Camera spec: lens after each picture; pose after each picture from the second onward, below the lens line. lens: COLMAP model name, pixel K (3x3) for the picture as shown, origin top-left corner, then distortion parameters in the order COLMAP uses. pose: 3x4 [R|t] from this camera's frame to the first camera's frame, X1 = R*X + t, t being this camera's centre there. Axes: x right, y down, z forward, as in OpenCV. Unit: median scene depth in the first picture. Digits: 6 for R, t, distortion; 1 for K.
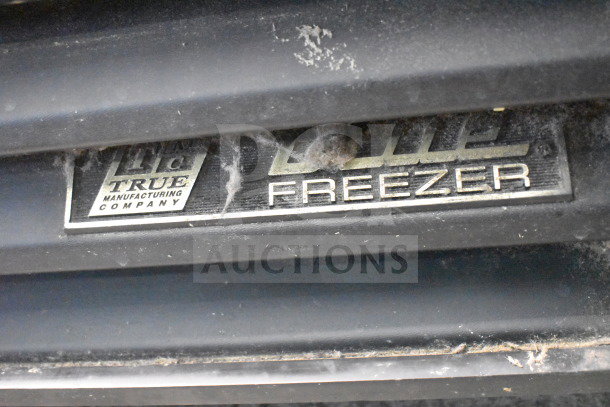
lens RADIAL K [[714.1, 0, 304.5], [0, 714.1, 203.7], [0, 0, 1]] dist [-0.078159, 0.000000]
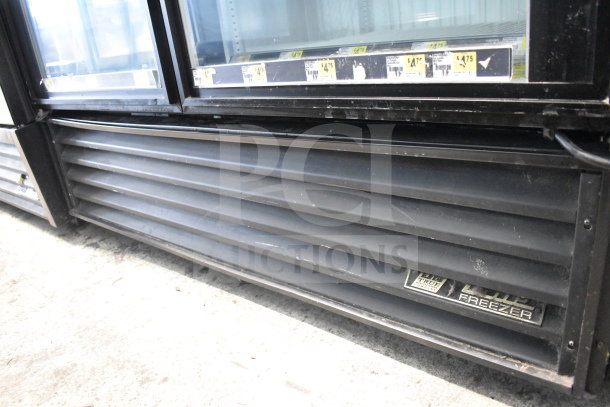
lens RADIAL K [[478.2, 0, 304.5], [0, 478.2, 205.7], [0, 0, 1]] dist [-0.046656, -0.002997]
pose [[0.843786, 0.237186, -0.481423, 0.339277], [-0.252642, 0.966976, 0.033605, -0.343208], [0.473495, 0.093272, 0.875844, -1.549718]]
